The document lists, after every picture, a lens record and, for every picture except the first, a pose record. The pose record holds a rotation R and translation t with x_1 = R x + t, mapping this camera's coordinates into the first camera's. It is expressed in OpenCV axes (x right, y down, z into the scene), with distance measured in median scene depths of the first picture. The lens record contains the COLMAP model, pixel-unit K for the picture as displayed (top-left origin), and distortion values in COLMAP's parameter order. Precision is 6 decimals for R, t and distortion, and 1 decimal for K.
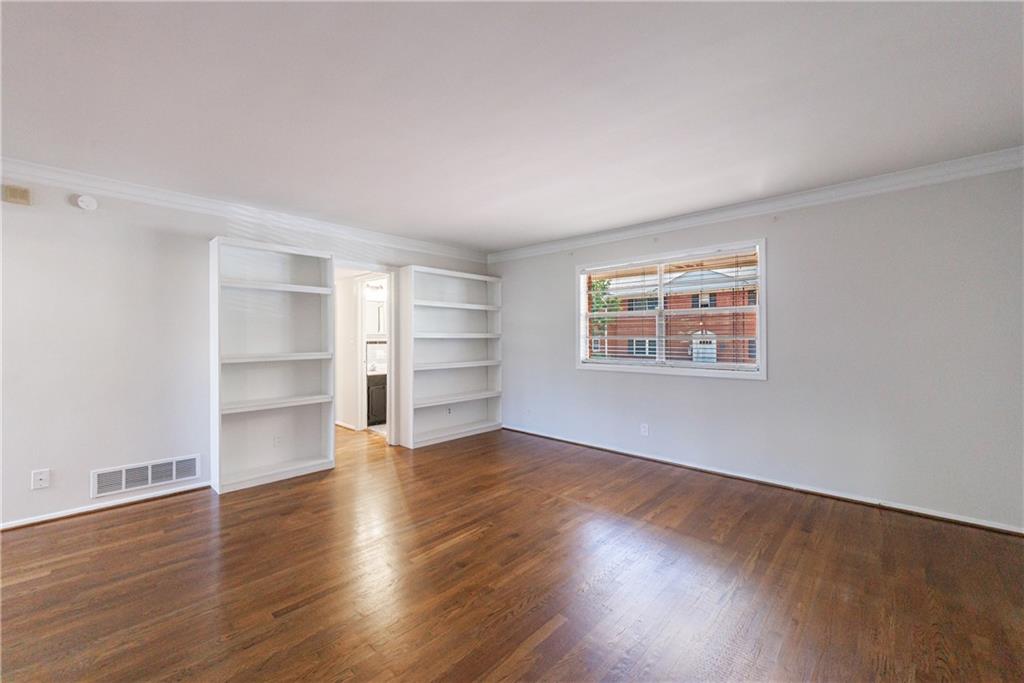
lens RADIAL K [[417.4, 0, 508.6], [0, 417.4, 337.3], [0, 0, 1]] dist [0.013183, -0.006596]
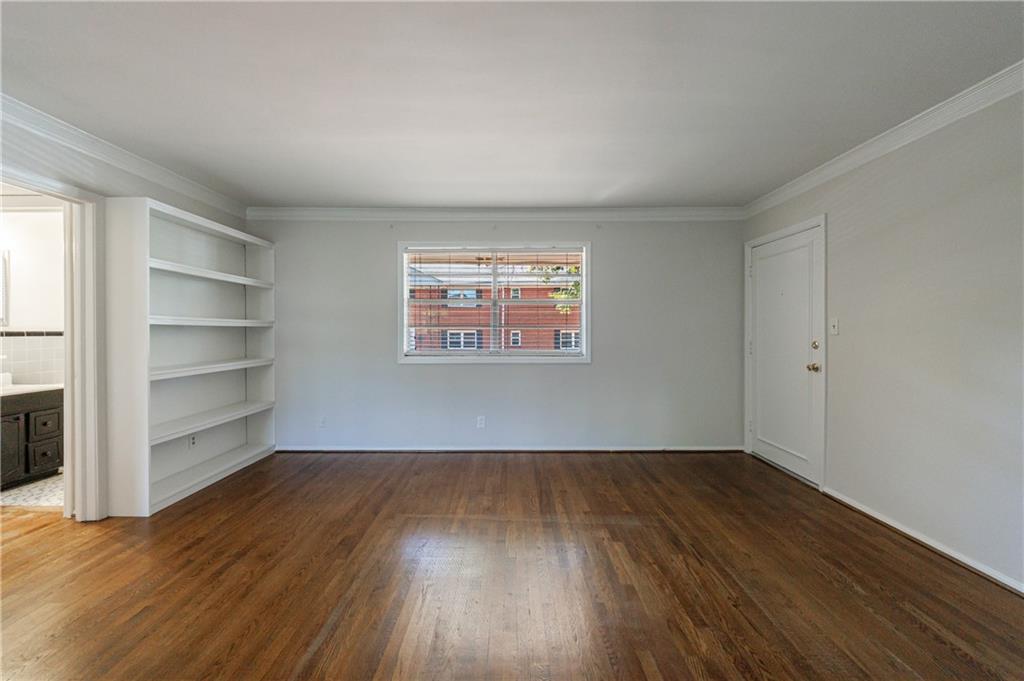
lens RADIAL K [[417.4, 0, 508.6], [0, 417.4, 336.3], [0, 0, 1]] dist [0.013183, -0.006596]
pose [[0.723664, -0.008422, 0.690101, -0.293928], [-0.003277, 0.999872, 0.015638, 0.006750], [-0.690144, -0.013578, 0.723544, 0.259501]]
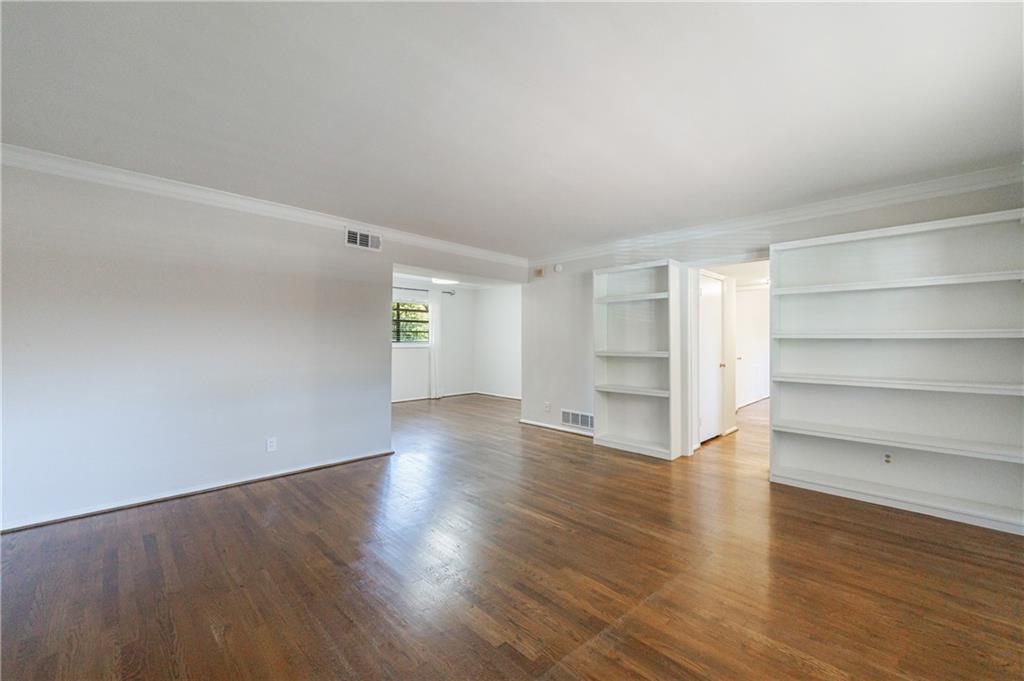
lens RADIAL K [[417.4, 0, 508.6], [0, 417.4, 336.3], [0, 0, 1]] dist [0.013183, -0.006596]
pose [[-0.050974, -0.005500, -0.998685, 0.625867], [0.000796, 0.999984, -0.005548, 0.001351], [0.998700, -0.001078, -0.050969, 0.602916]]
